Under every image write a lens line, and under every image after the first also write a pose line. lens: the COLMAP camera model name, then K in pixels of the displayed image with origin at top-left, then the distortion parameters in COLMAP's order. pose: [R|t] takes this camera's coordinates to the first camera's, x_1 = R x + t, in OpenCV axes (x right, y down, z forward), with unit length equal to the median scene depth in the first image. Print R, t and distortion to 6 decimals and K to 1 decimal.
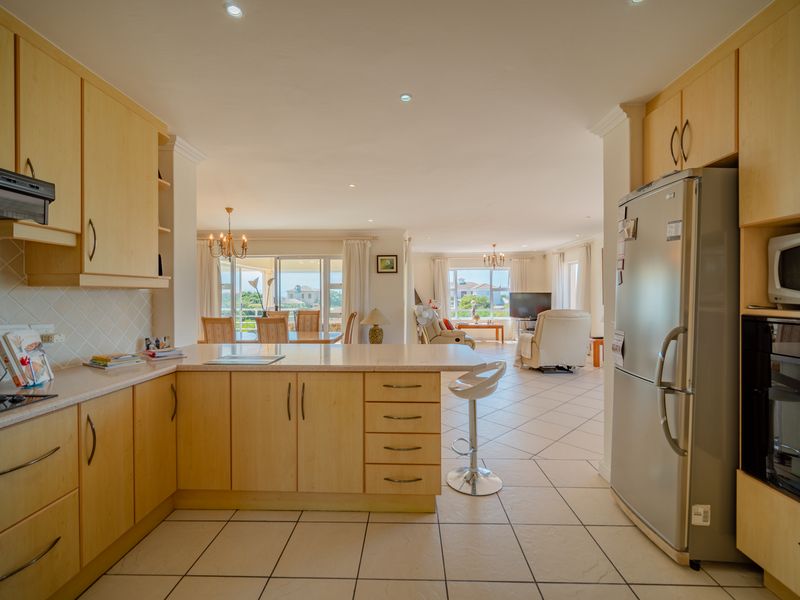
lens RADIAL K [[358.3, 0, 400.2], [0, 358.3, 297.5], [0, 0, 1]] dist [-0.000659, 0.000109]
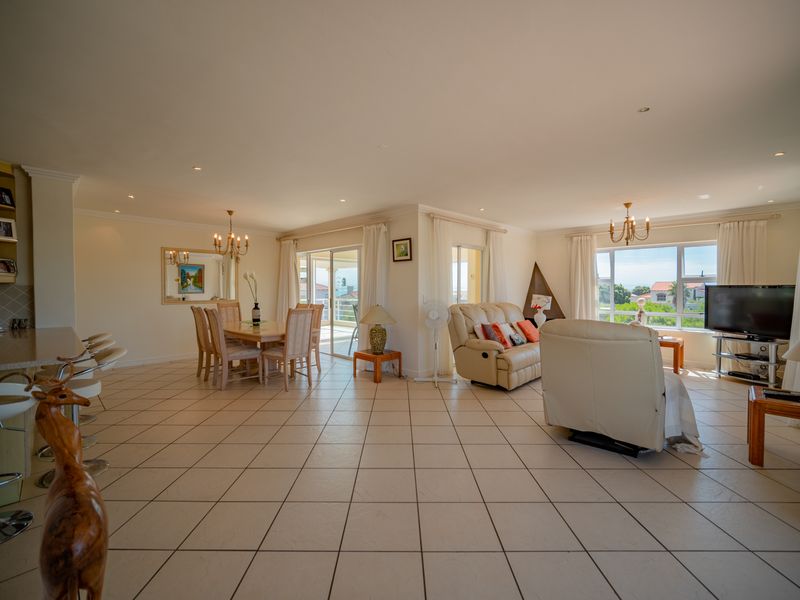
lens RADIAL K [[358.3, 0, 396.2], [0, 358.3, 299.4], [0, 0, 1]] dist [-0.000659, 0.000109]
pose [[0.717080, 0.025330, -0.696531, 0.500417], [-0.008877, 0.999590, 0.027213, -0.003903], [0.696935, -0.013331, 0.717011, 0.394230]]
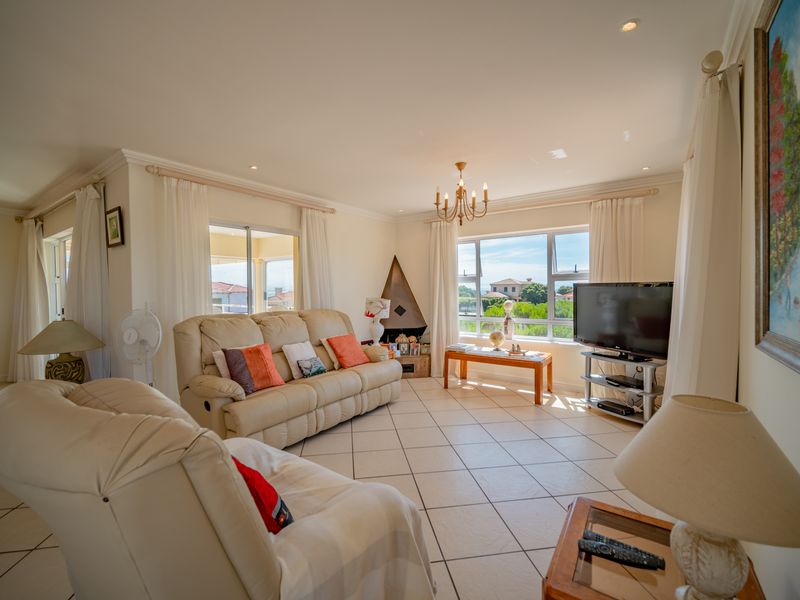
lens RADIAL K [[358.3, 0, 397.7], [0, 358.3, 300.3], [0, 0, 1]] dist [-0.000659, 0.000109]
pose [[0.816339, 0.016004, -0.577352, 0.543506], [-0.000637, 0.999640, 0.026809, -0.007652], [0.577573, -0.021518, 0.816055, 0.791161]]
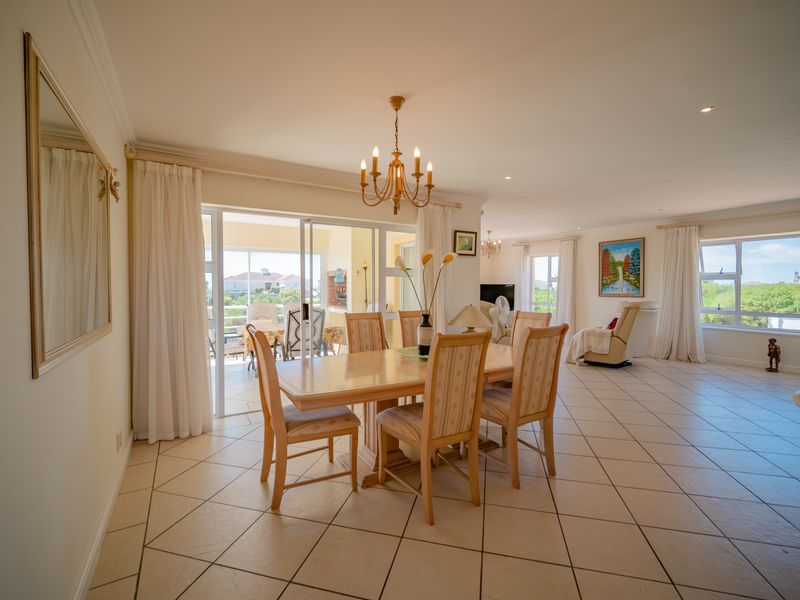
lens RADIAL K [[358.3, 0, 404.9], [0, 358.3, 294.0], [0, 0, 1]] dist [-0.000659, 0.000109]
pose [[0.840552, -0.010639, 0.541627, -0.521707], [0.003115, 0.999886, 0.014807, -0.000363], [-0.541722, -0.010759, 0.840489, 0.429373]]
